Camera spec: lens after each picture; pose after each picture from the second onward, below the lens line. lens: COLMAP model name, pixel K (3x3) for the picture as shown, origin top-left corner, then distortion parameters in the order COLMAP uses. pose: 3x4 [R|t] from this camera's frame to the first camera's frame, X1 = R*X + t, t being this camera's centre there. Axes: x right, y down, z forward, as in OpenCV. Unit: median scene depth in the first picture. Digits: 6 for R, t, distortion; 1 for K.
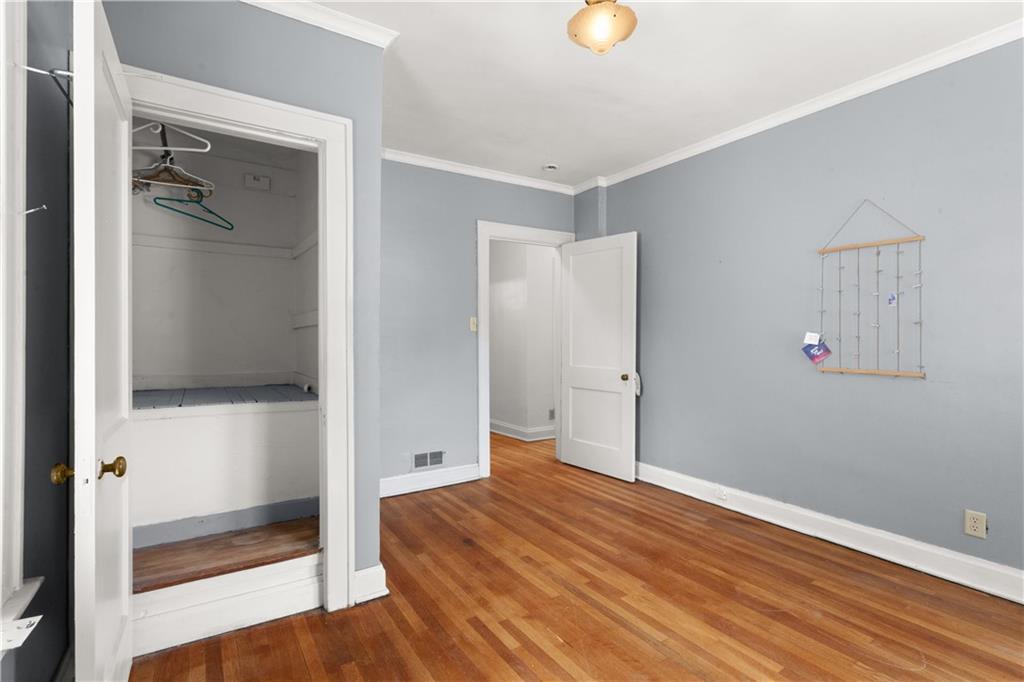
lens RADIAL K [[489.5, 0, 514.0], [0, 489.5, 332.9], [0, 0, 1]] dist [0.005176, 0.000465]
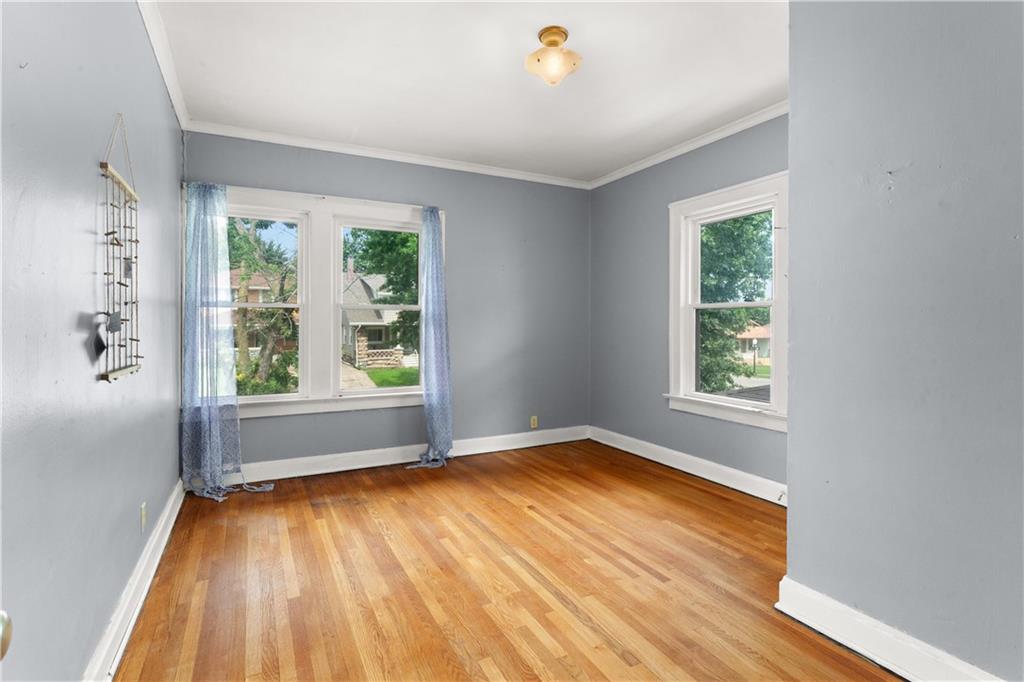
lens RADIAL K [[489.5, 0, 514.0], [0, 489.5, 332.9], [0, 0, 1]] dist [0.005176, 0.000465]
pose [[-0.996194, -0.004266, 0.087058, 0.150126], [-0.003507, 0.999955, 0.008870, 0.020790], [-0.087092, 0.008531, -0.996164, 1.983624]]
